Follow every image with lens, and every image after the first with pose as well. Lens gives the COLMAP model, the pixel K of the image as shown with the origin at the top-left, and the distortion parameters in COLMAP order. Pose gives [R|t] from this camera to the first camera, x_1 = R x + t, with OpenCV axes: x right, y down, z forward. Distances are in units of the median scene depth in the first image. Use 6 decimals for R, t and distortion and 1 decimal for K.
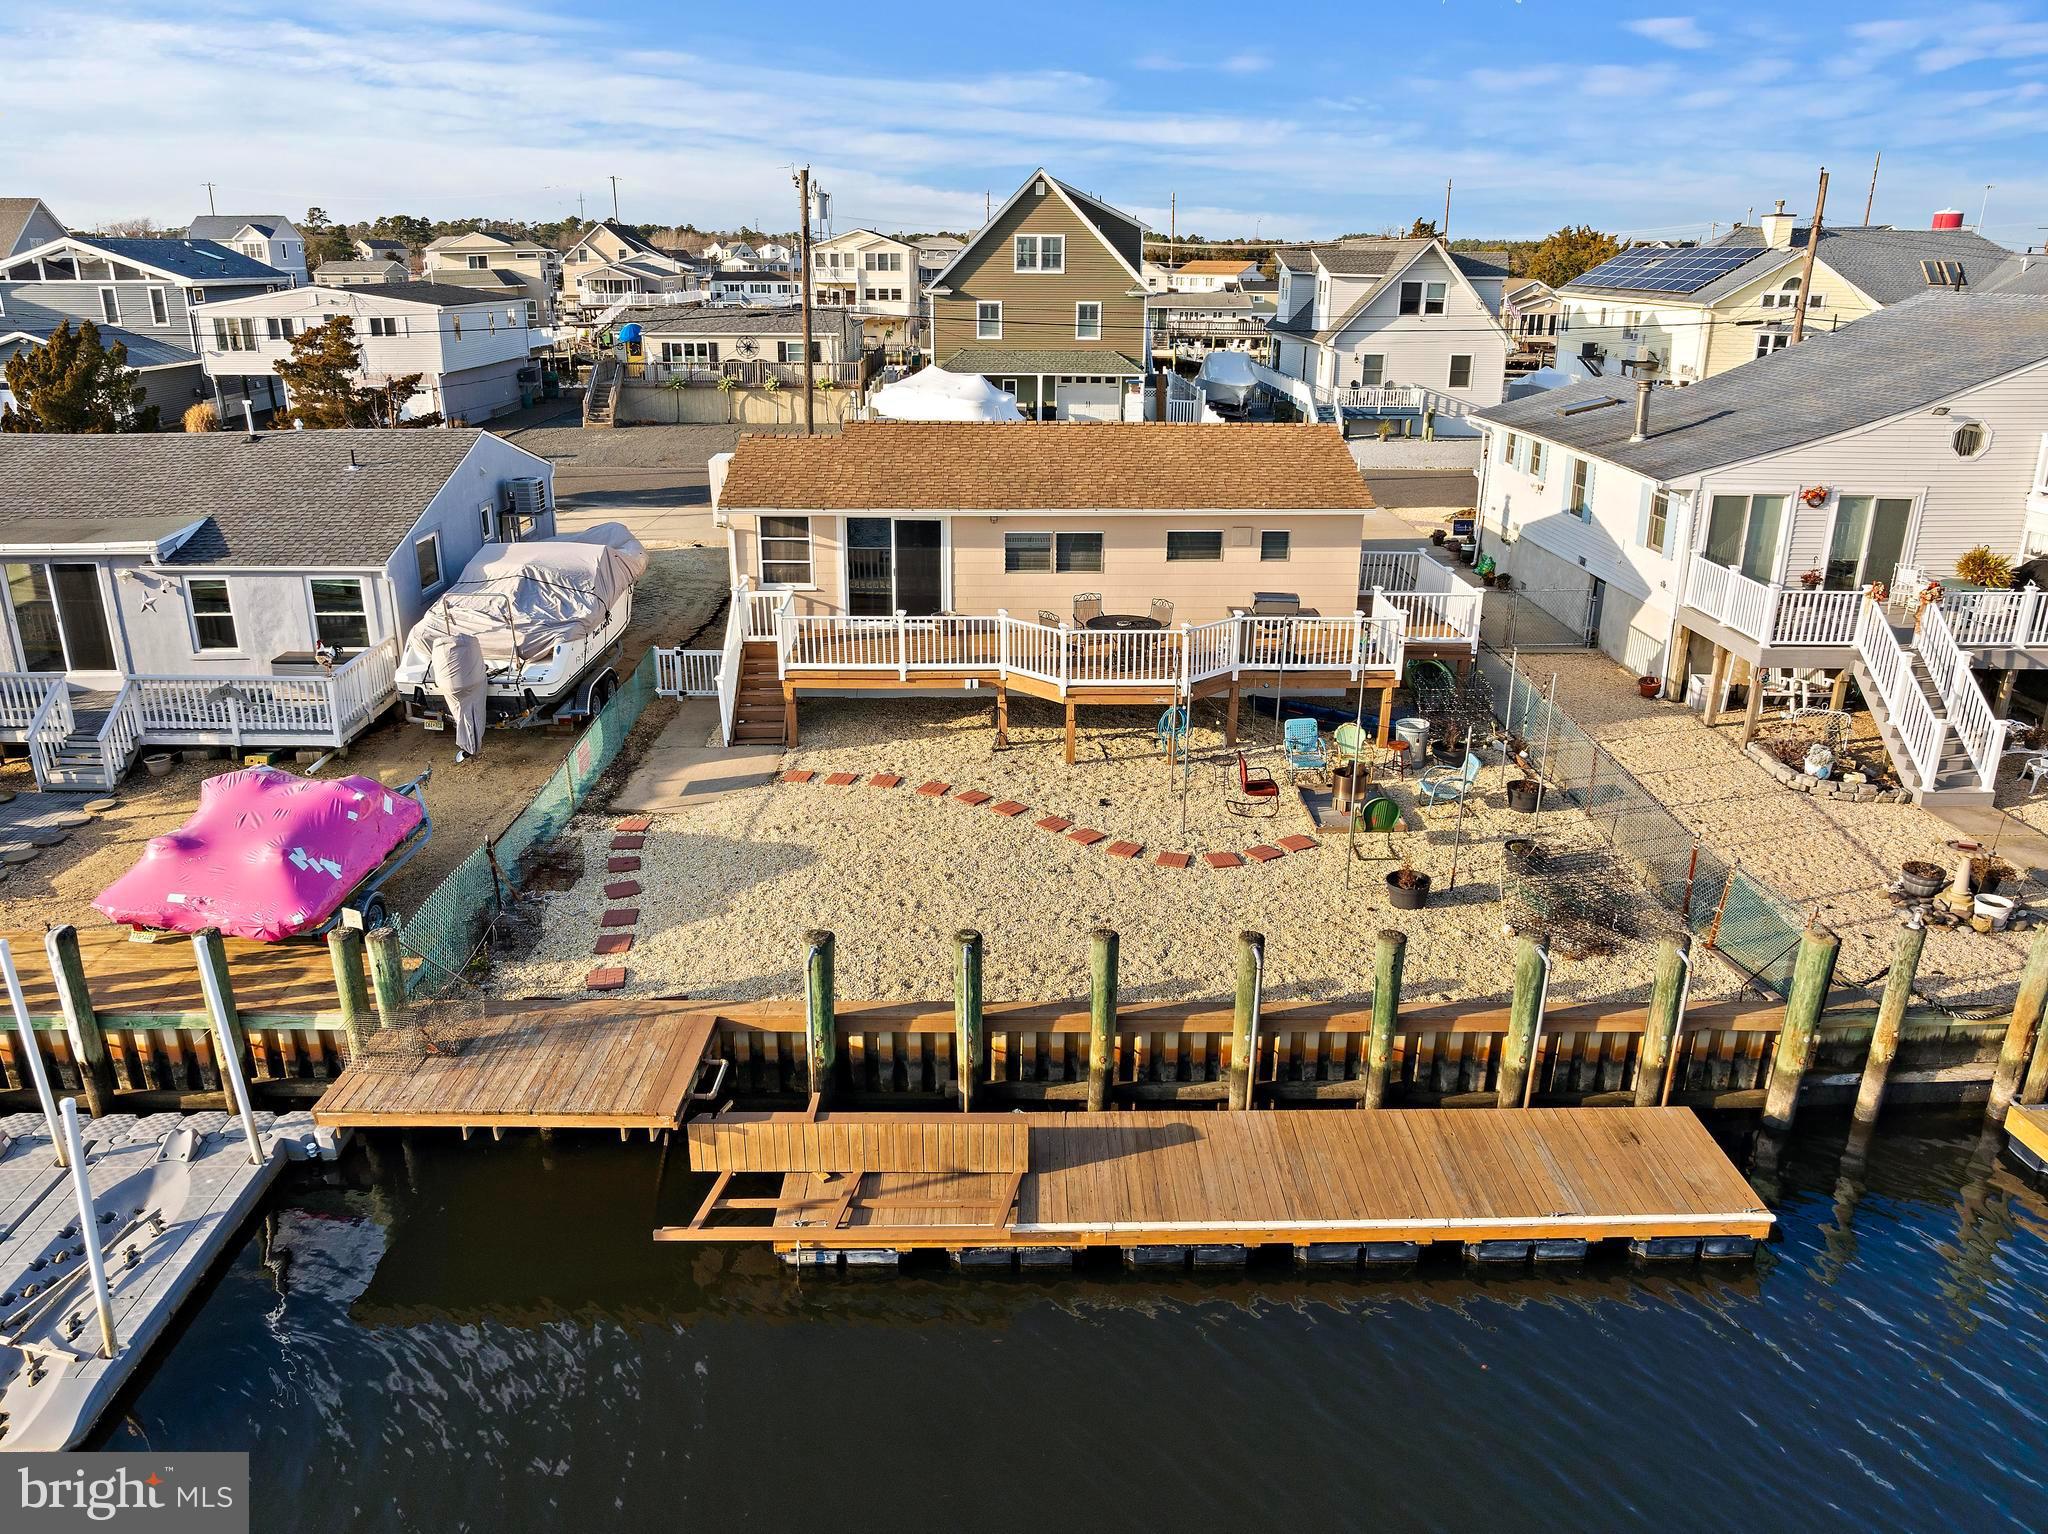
lens RADIAL K [[1447.1, 0, 1024.0], [0, 1447.1, 767.0], [0, 0, 1]] dist [-0.040016, 0.001505]
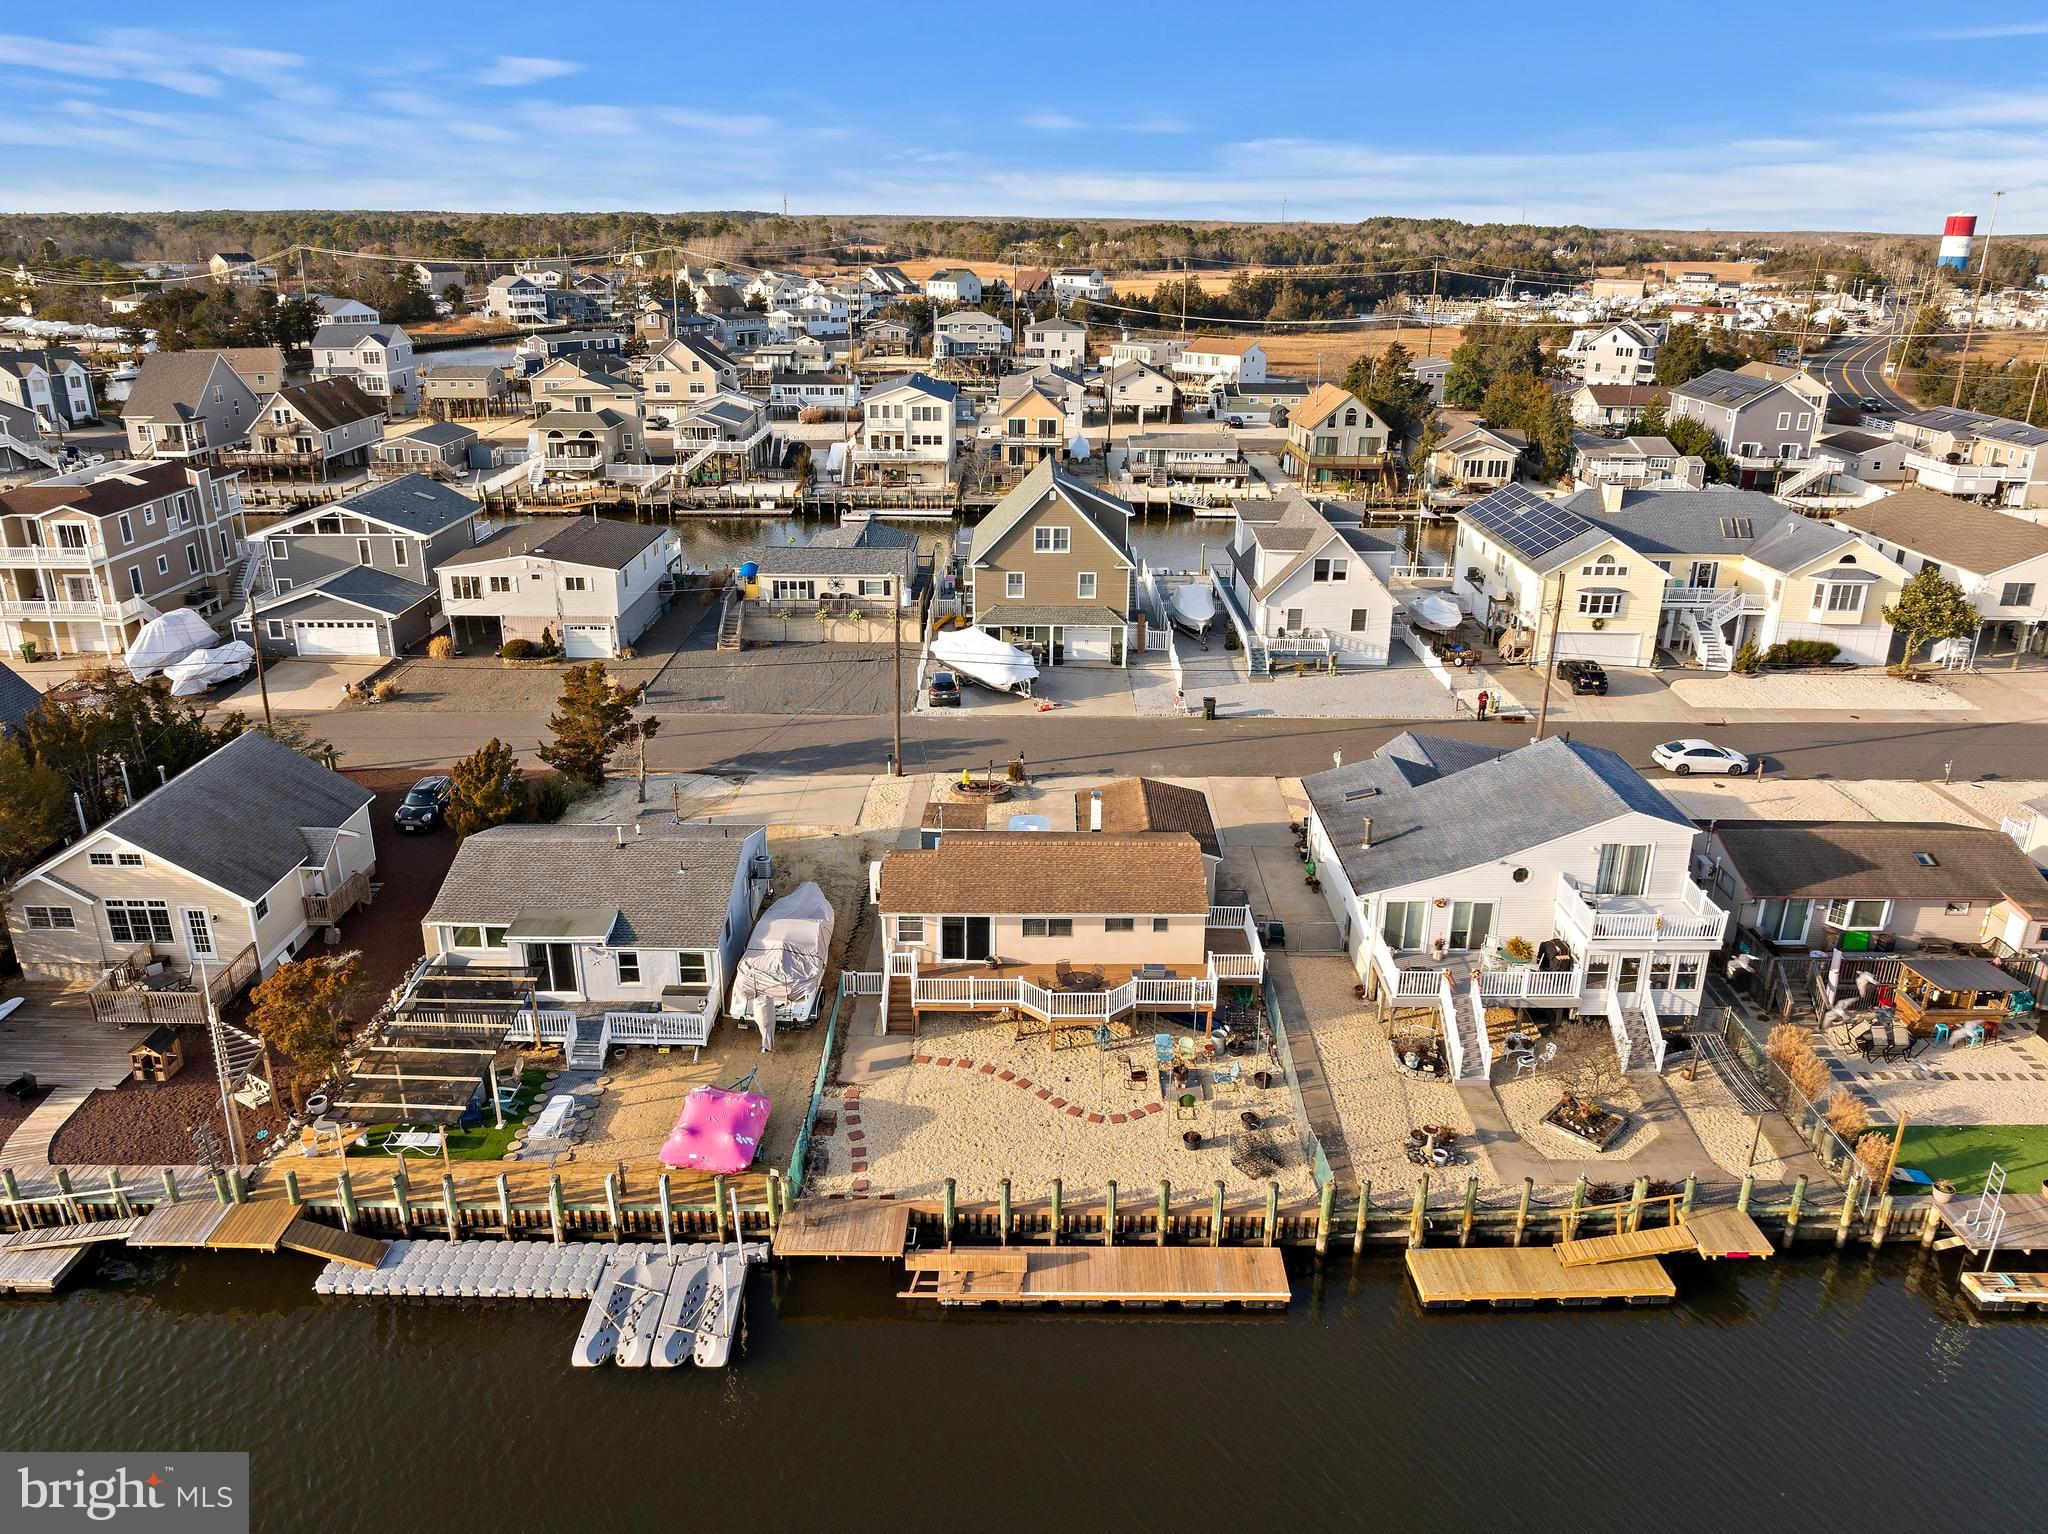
lens RADIAL K [[1429.6, 0, 1018.5], [0, 1429.6, 773.5], [0, 0, 1]] dist [-0.029100, -0.004877]
pose [[0.999773, 0.006001, -0.020439, 0.022921], [-0.005529, 0.999719, 0.023069, -0.459350], [0.020572, -0.022951, 0.999525, -1.064411]]
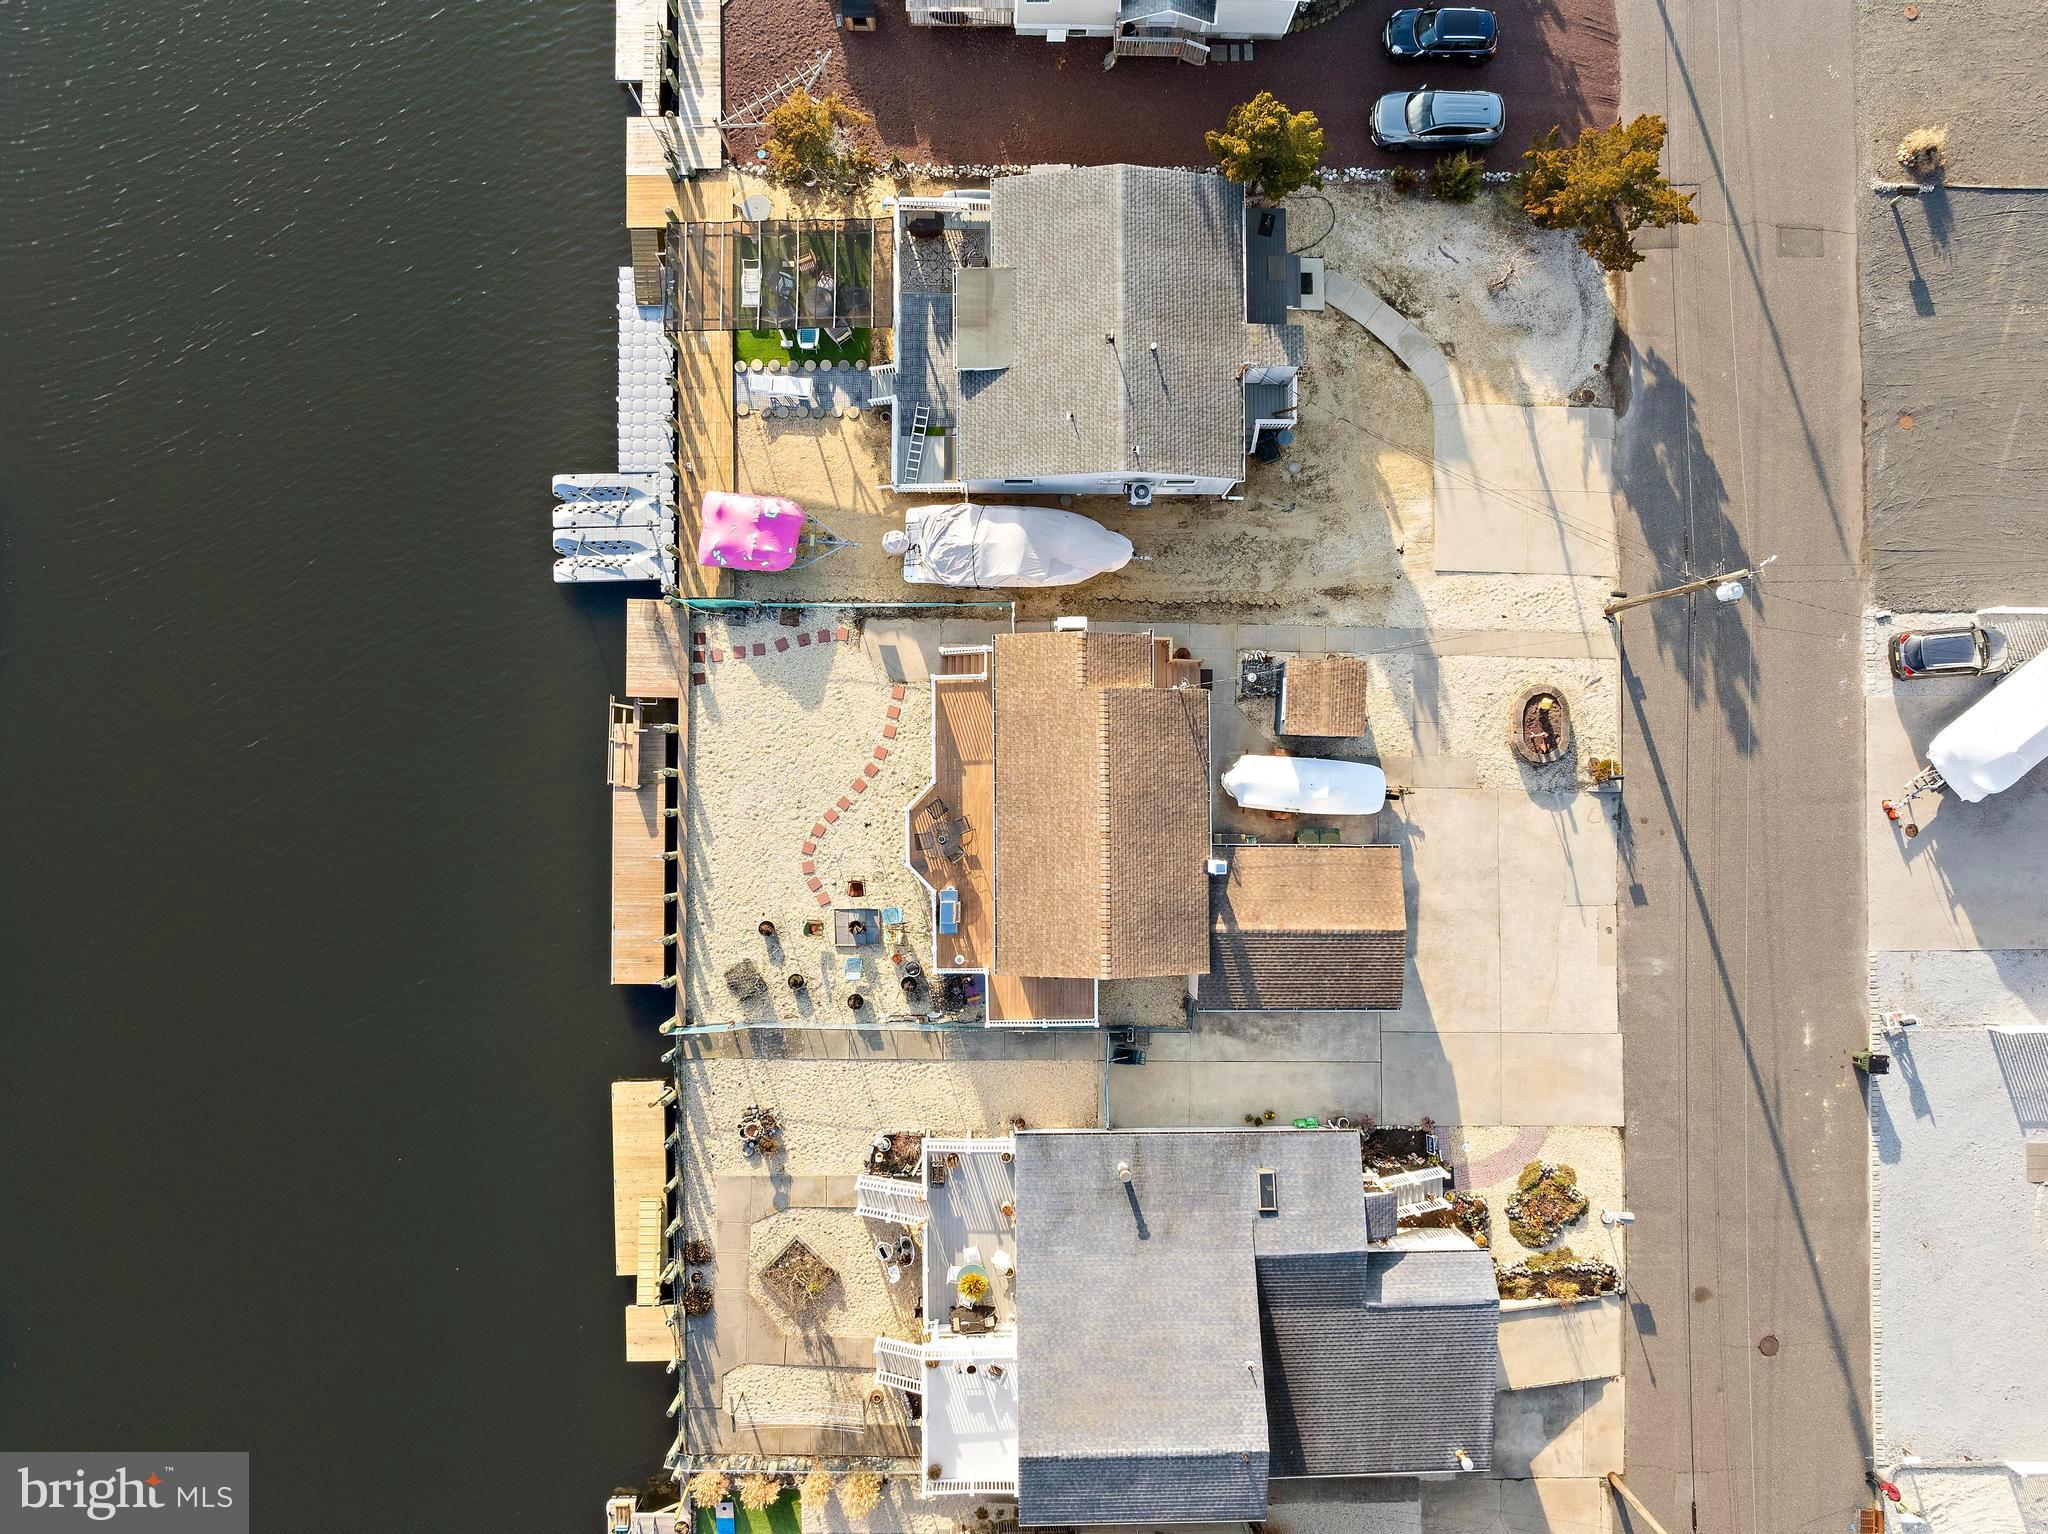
lens RADIAL K [[1447.1, 0, 1024.0], [0, 1447.1, 767.0], [0, 0, 1]] dist [-0.040016, 0.001505]
pose [[-0.009455, 0.999371, -0.034180, 0.037058], [-0.374282, 0.028160, 0.926887, -2.184374], [0.927267, 0.021557, 0.373780, 0.334659]]
